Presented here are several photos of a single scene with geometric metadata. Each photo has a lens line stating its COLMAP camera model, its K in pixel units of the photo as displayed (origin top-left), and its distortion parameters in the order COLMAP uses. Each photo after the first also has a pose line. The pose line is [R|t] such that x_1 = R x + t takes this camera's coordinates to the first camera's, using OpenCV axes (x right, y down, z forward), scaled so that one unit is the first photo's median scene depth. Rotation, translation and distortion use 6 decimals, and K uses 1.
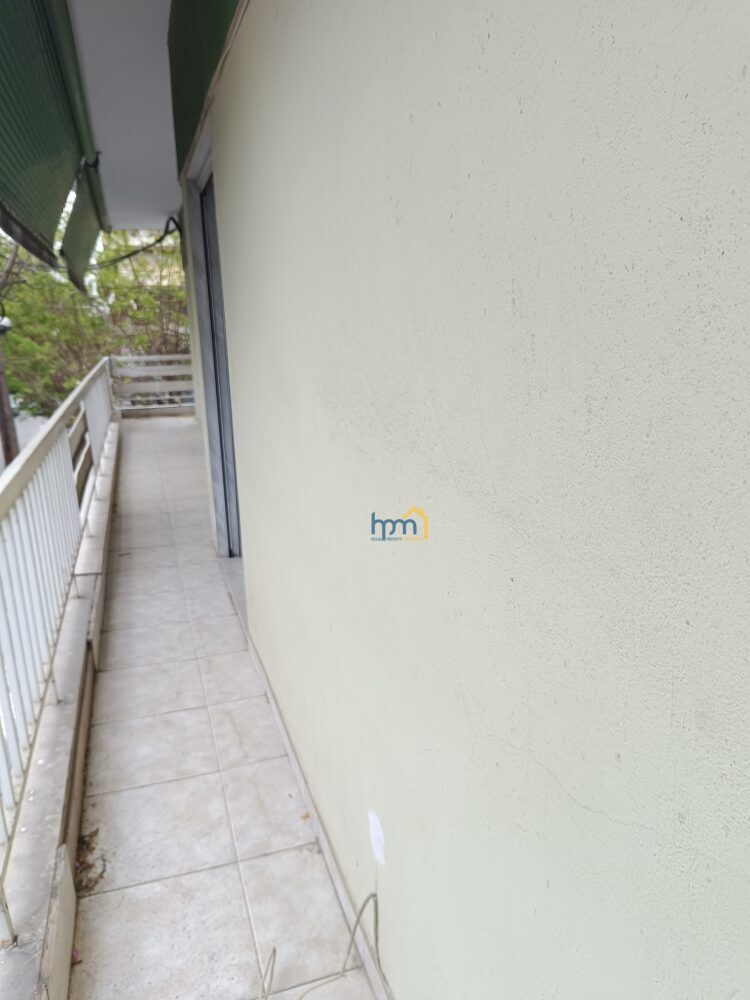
lens RADIAL K [[685.7, 0, 367.9], [0, 685.7, 496.9], [0, 0, 1]] dist [0.026264, -0.032026]
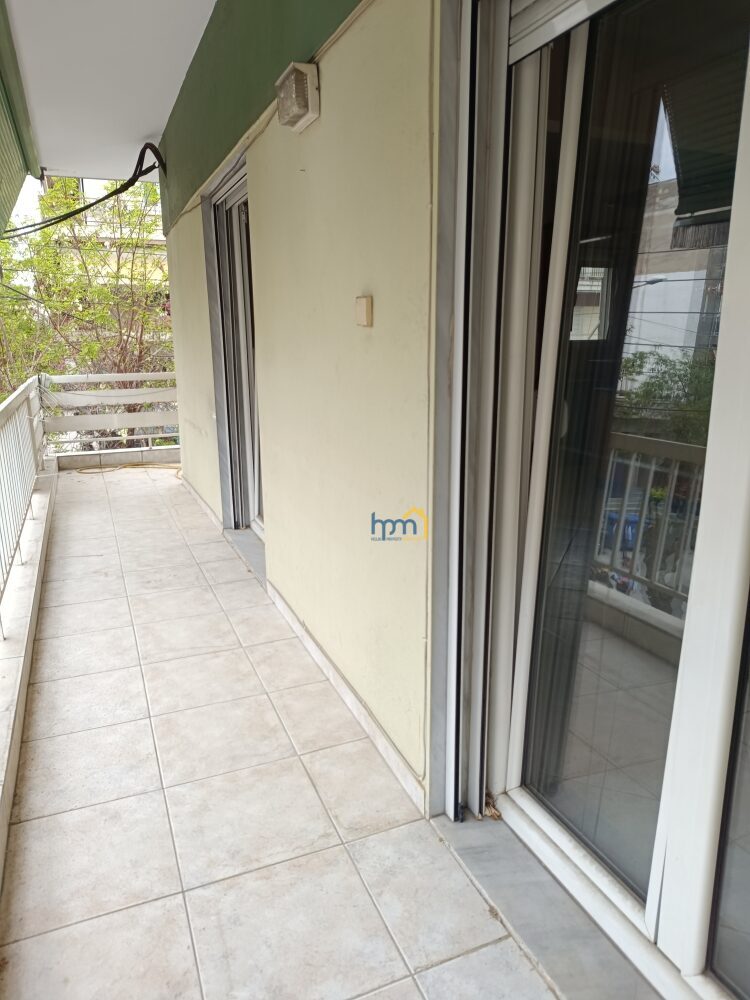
lens RADIAL K [[693.1, 0, 378.4], [0, 693.1, 497.6], [0, 0, 1]] dist [0.011144, -0.002346]
pose [[0.996607, 0.005082, 0.082149, -0.356377], [-0.003272, 0.999749, -0.022157, -0.236218], [-0.082241, 0.021813, 0.996374, 1.037513]]
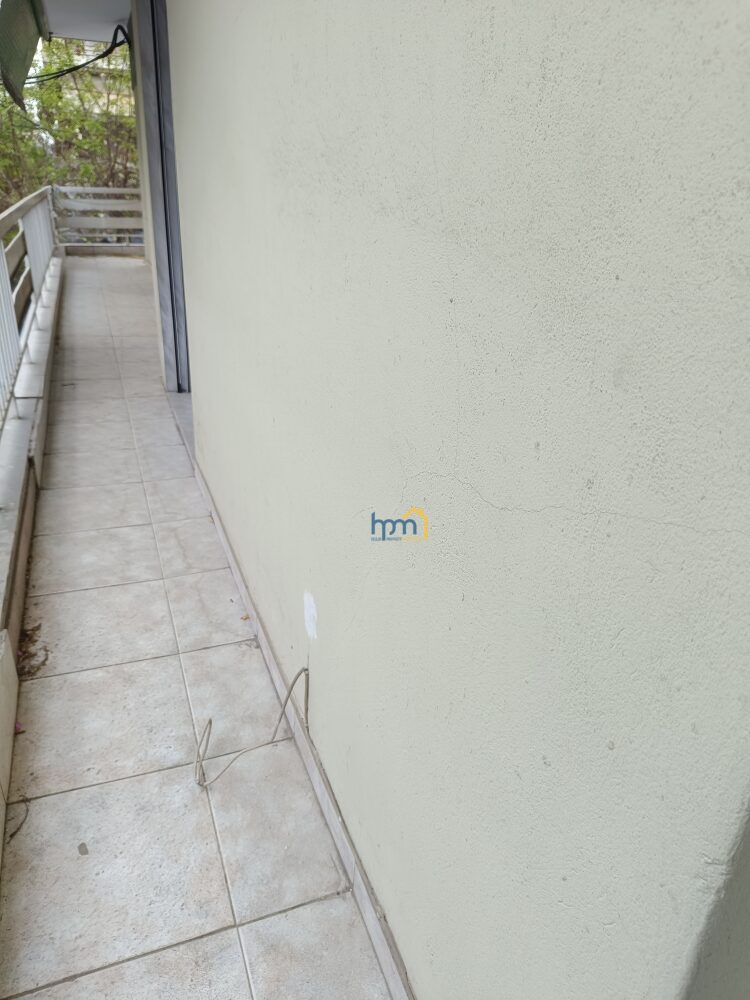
lens RADIAL K [[685.7, 0, 365.4], [0, 685.7, 482.4], [0, 0, 1]] dist [0.026264, -0.032026]
pose [[0.996786, 0.046284, 0.065387, 0.007577], [-0.056283, 0.985434, 0.160471, 0.049271], [-0.057007, -0.163636, 0.984872, -0.000729]]
